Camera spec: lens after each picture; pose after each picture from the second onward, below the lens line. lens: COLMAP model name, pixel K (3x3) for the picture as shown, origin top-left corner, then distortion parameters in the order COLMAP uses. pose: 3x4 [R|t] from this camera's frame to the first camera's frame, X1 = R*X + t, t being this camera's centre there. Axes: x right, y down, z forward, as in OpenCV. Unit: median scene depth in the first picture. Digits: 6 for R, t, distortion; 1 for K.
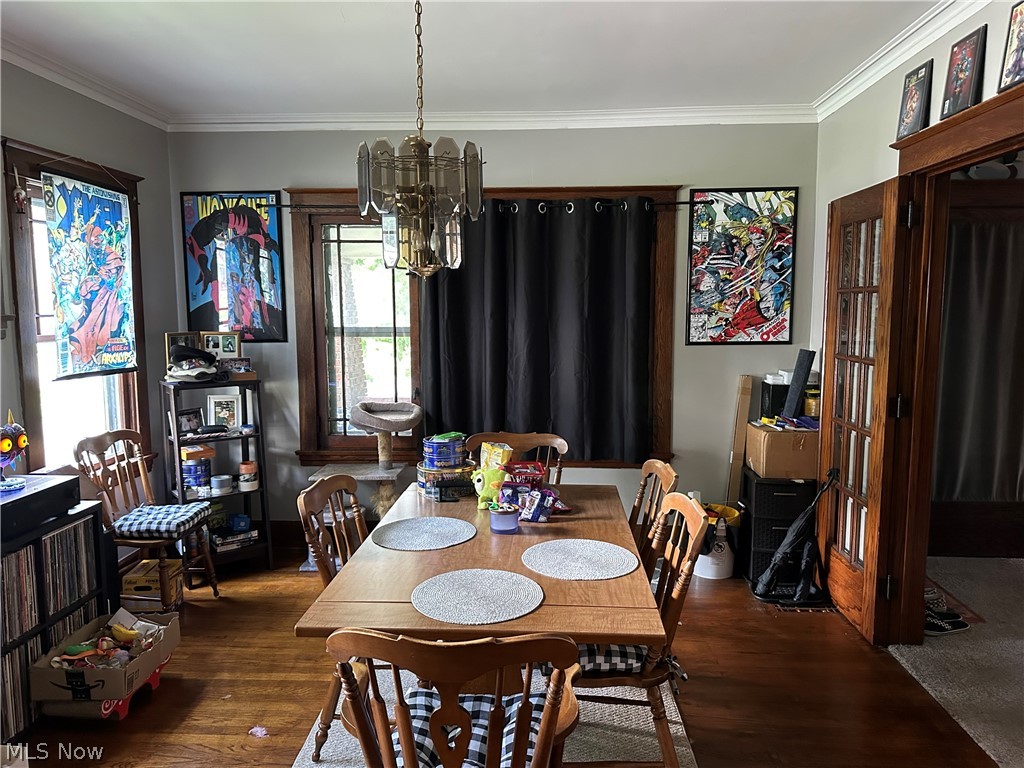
lens RADIAL K [[720.7, 0, 512.9], [0, 720.7, 387.0], [0, 0, 1]] dist [0.039149, -0.010298]
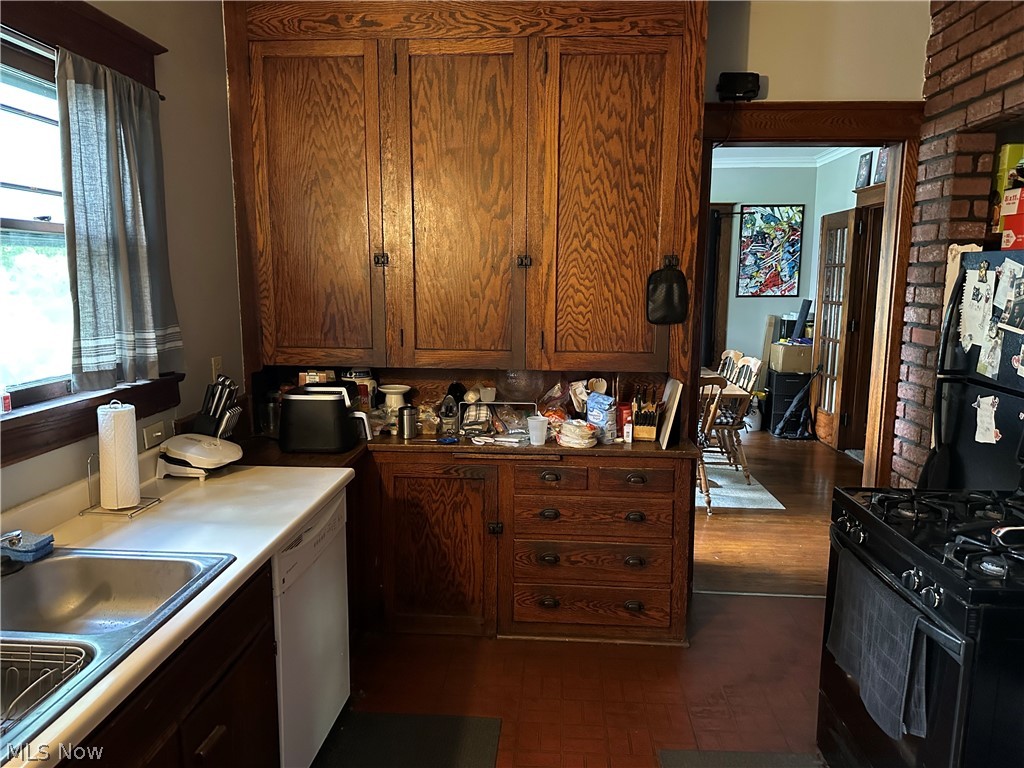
lens RADIAL K [[720.7, 0, 510.3], [0, 720.7, 379.5], [0, 0, 1]] dist [0.039149, -0.010298]
pose [[0.999891, 0.013812, -0.005186, -0.284689], [-0.013663, 0.999524, 0.027661, 0.097991], [0.005565, -0.027588, 0.999604, -0.721942]]
